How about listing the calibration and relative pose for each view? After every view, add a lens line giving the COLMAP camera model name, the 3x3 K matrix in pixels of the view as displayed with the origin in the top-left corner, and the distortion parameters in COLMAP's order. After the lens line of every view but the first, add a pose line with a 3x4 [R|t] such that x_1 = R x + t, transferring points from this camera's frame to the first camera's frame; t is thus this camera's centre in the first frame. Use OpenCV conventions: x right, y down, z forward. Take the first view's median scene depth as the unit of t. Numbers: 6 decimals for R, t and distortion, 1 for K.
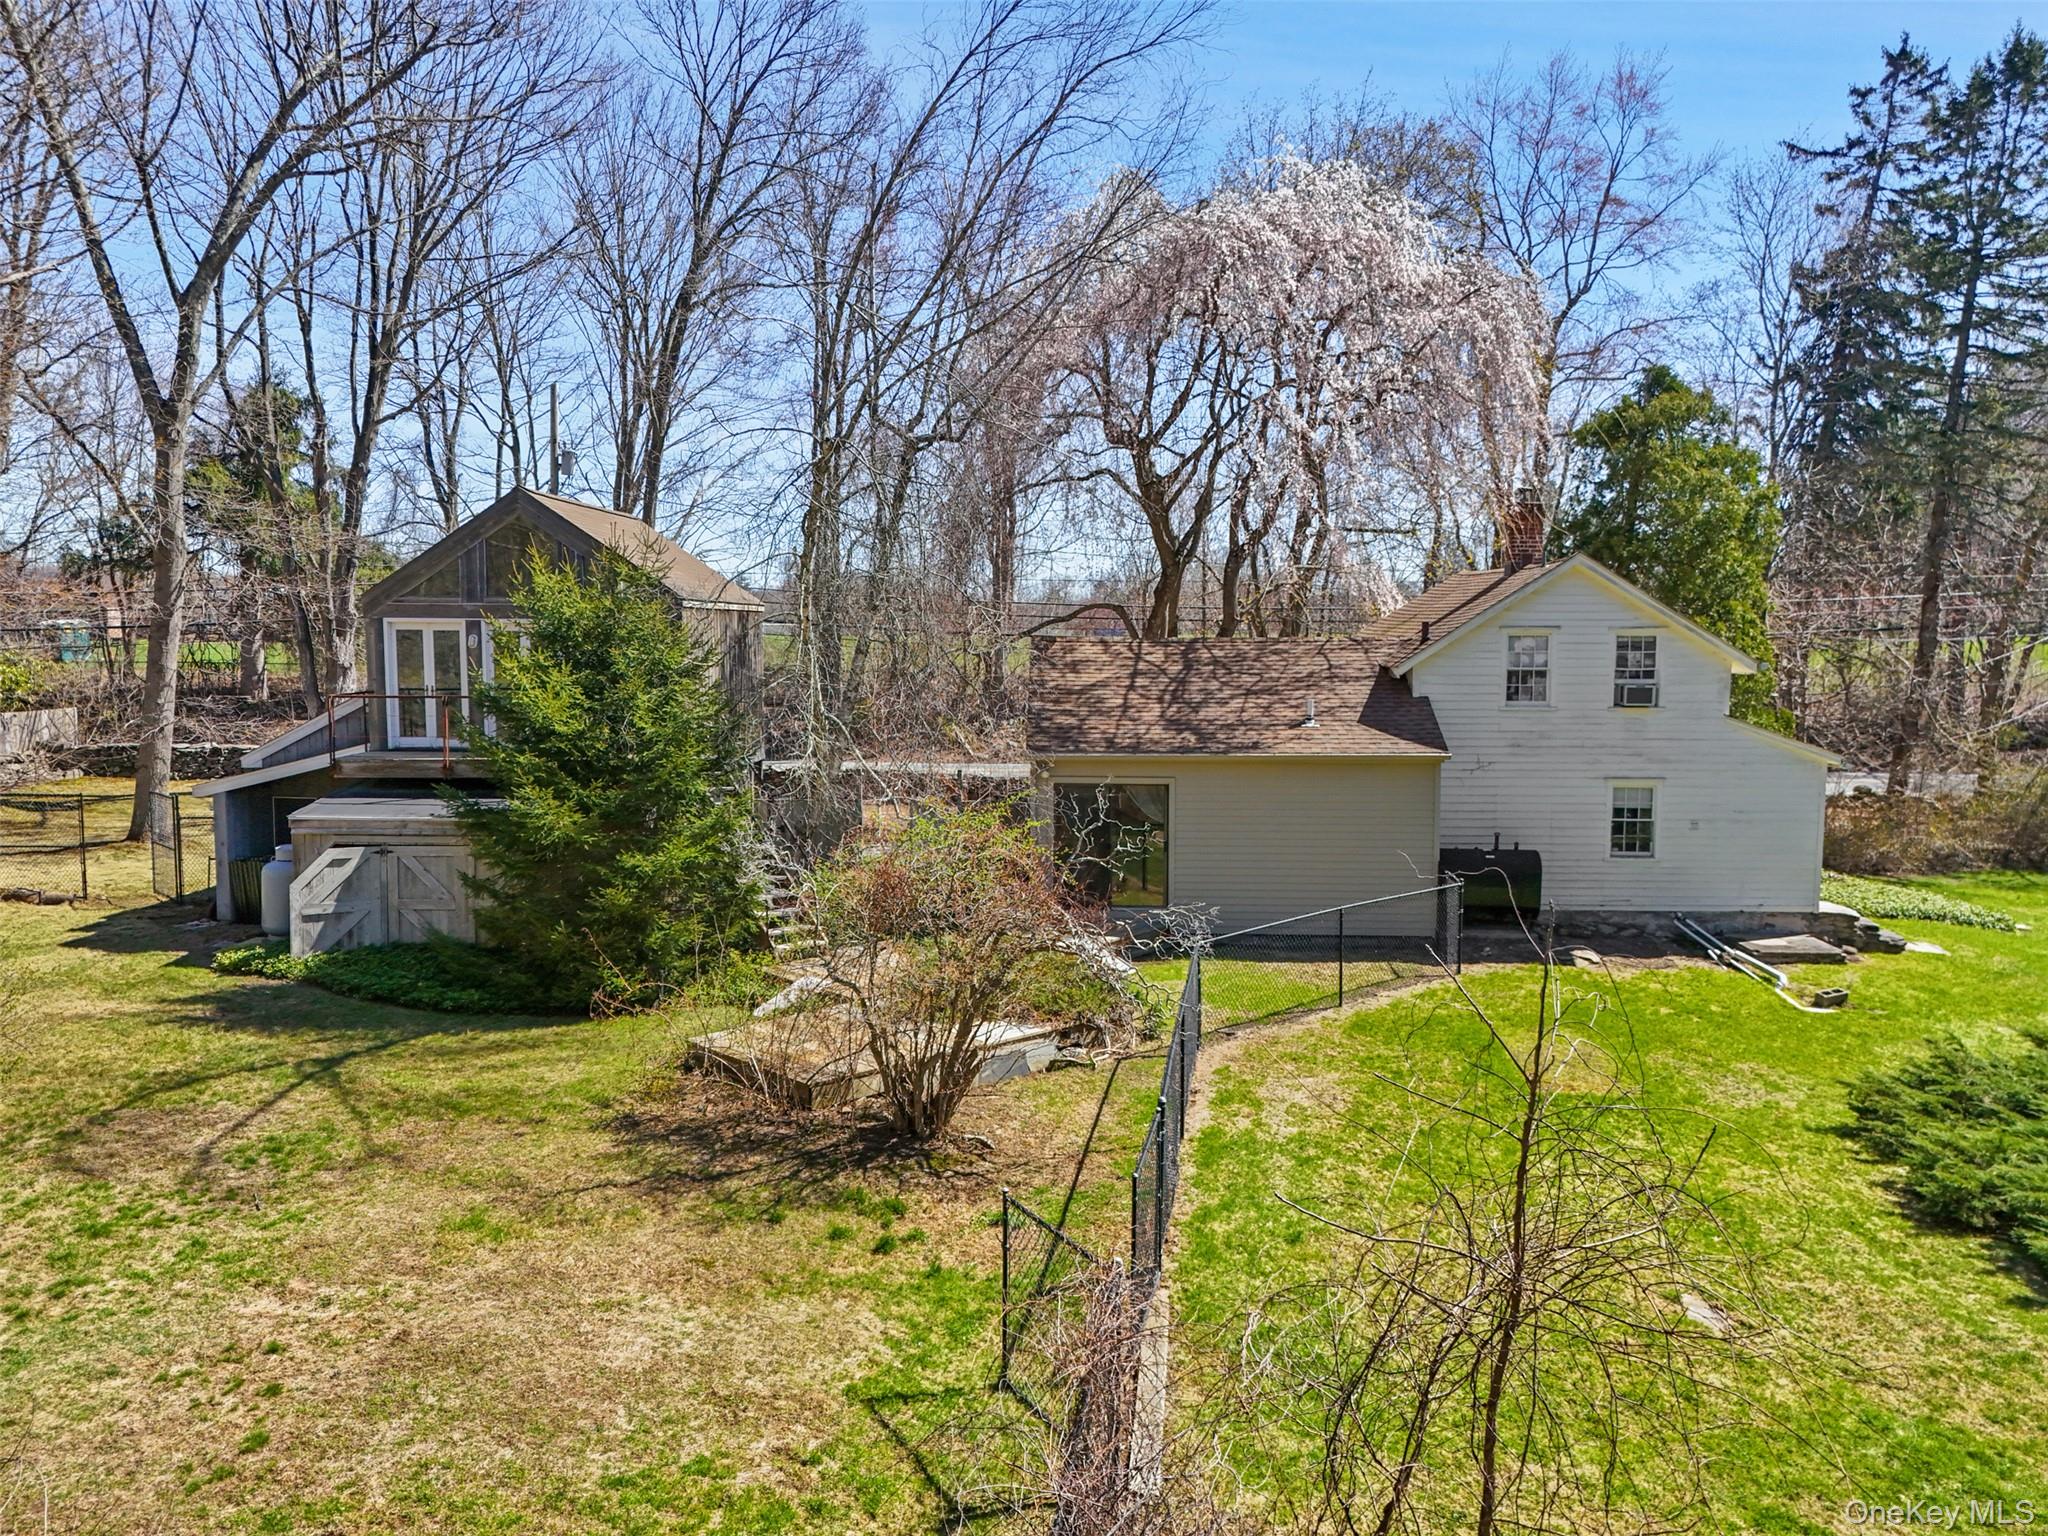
lens RADIAL K [[1445.0, 0, 1024.0], [0, 1445.0, 768.0], [0, 0, 1]] dist [0.037223, -0.002994]
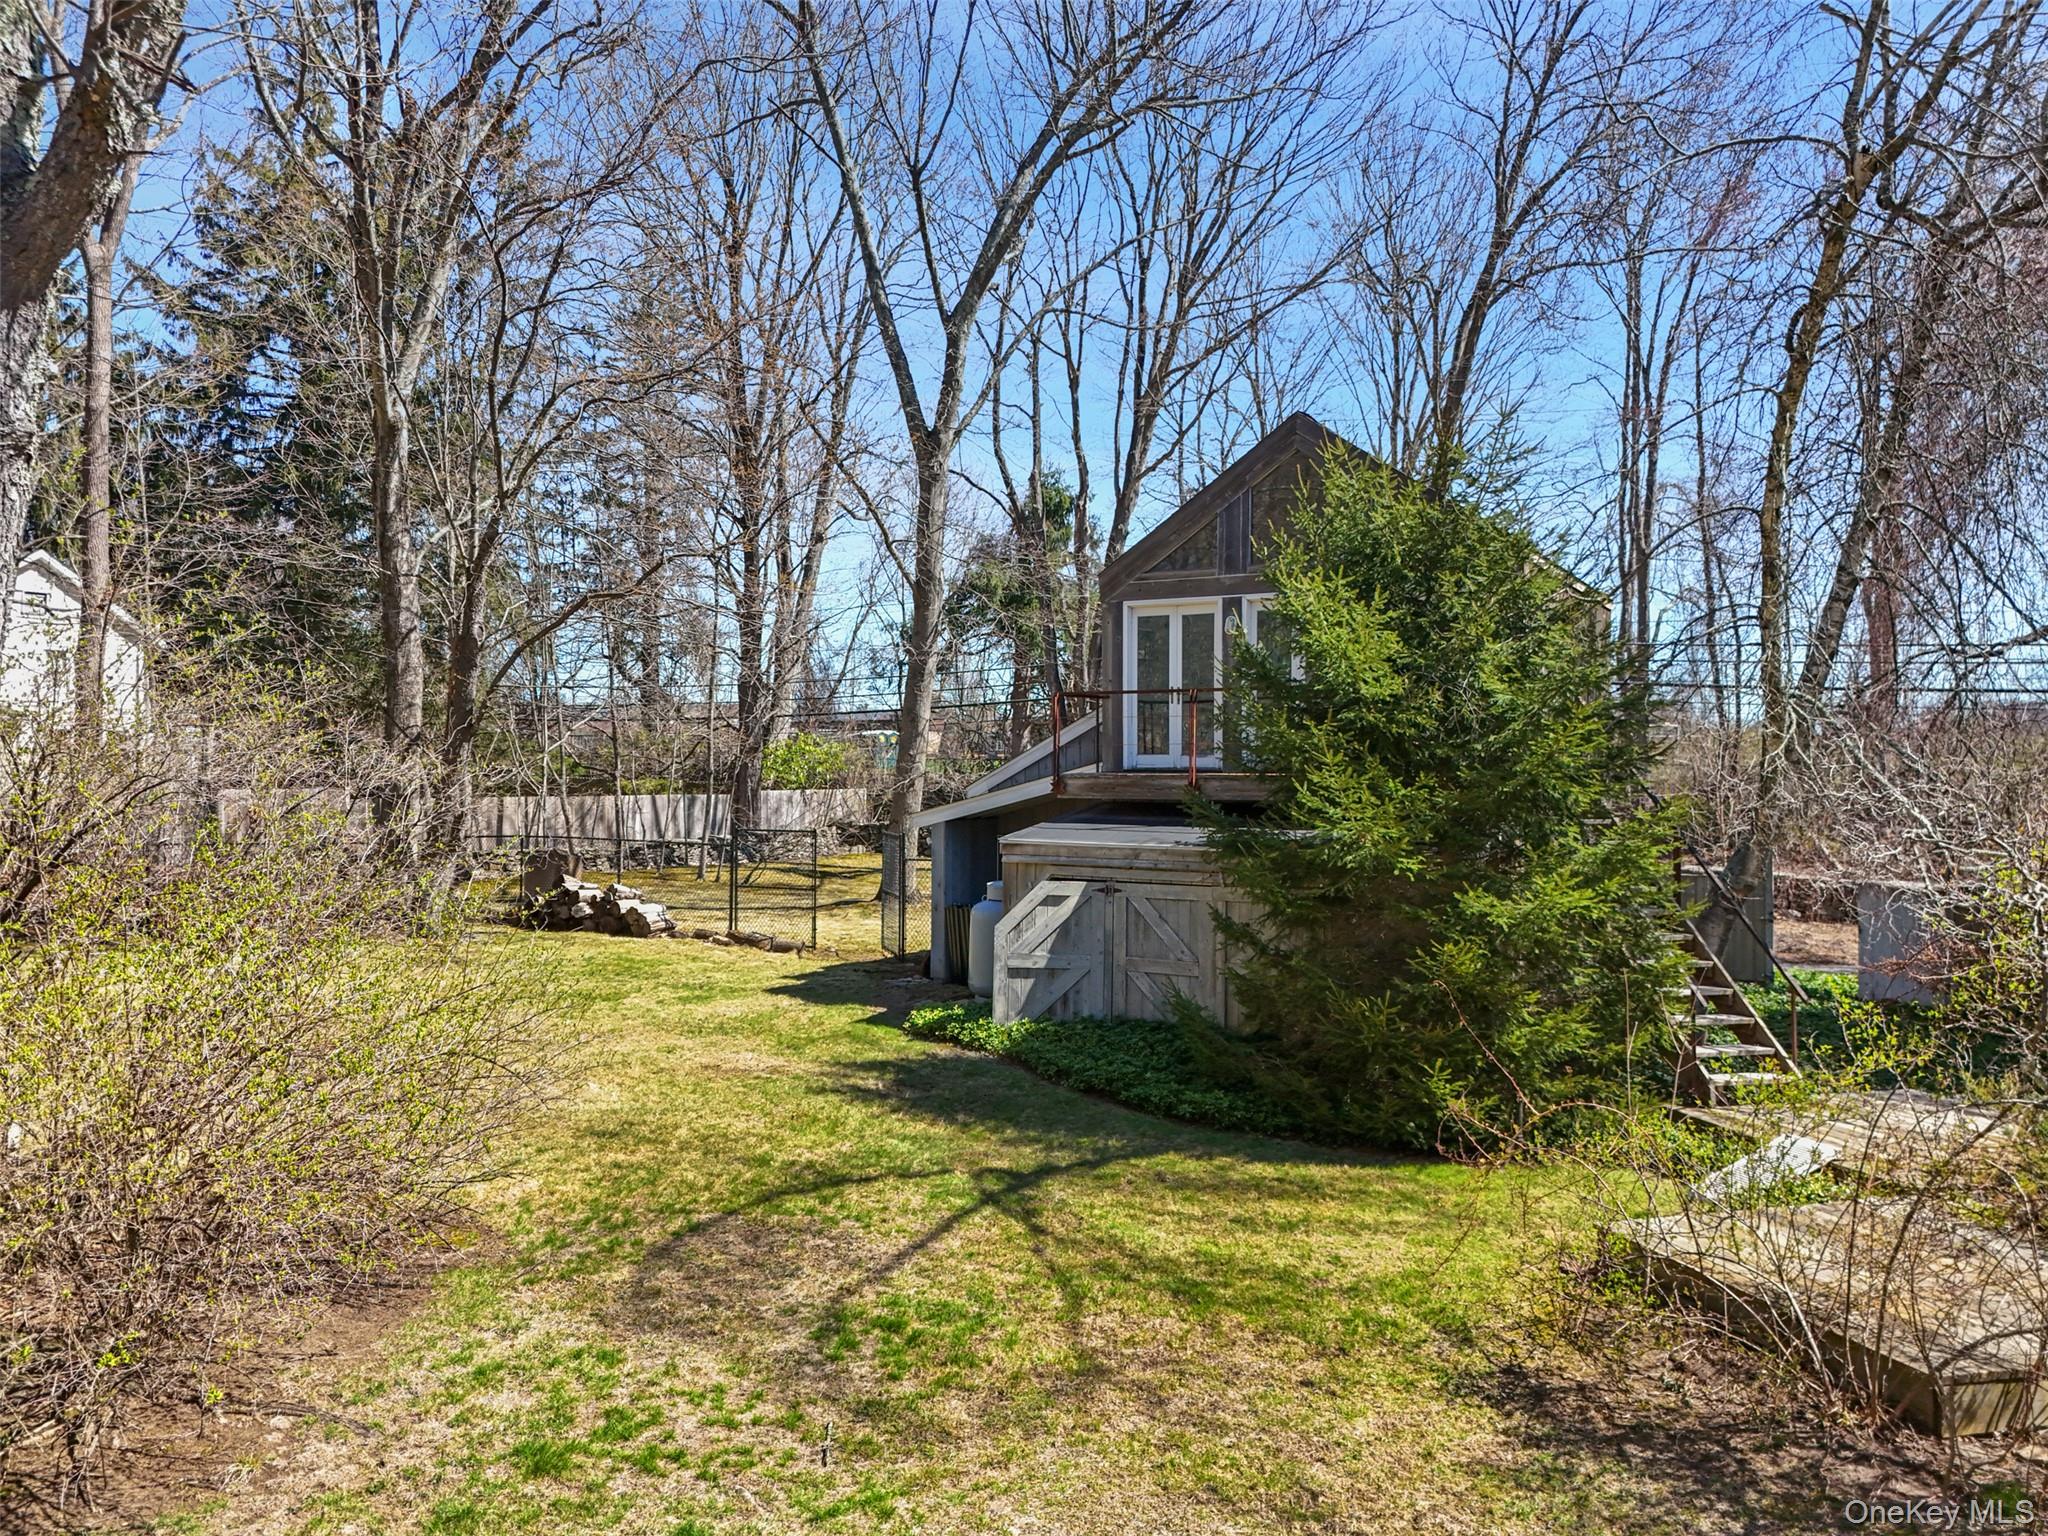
lens RADIAL K [[1434.9, 0, 1024.0], [0, 1434.9, 768.0], [0, 0, 1]] dist [0.083579, -0.076223]
pose [[0.878070, -0.010060, -0.478426, -0.132724], [-0.037668, 0.995224, -0.090060, 0.063786], [0.477047, 0.097100, 0.873498, 0.344714]]
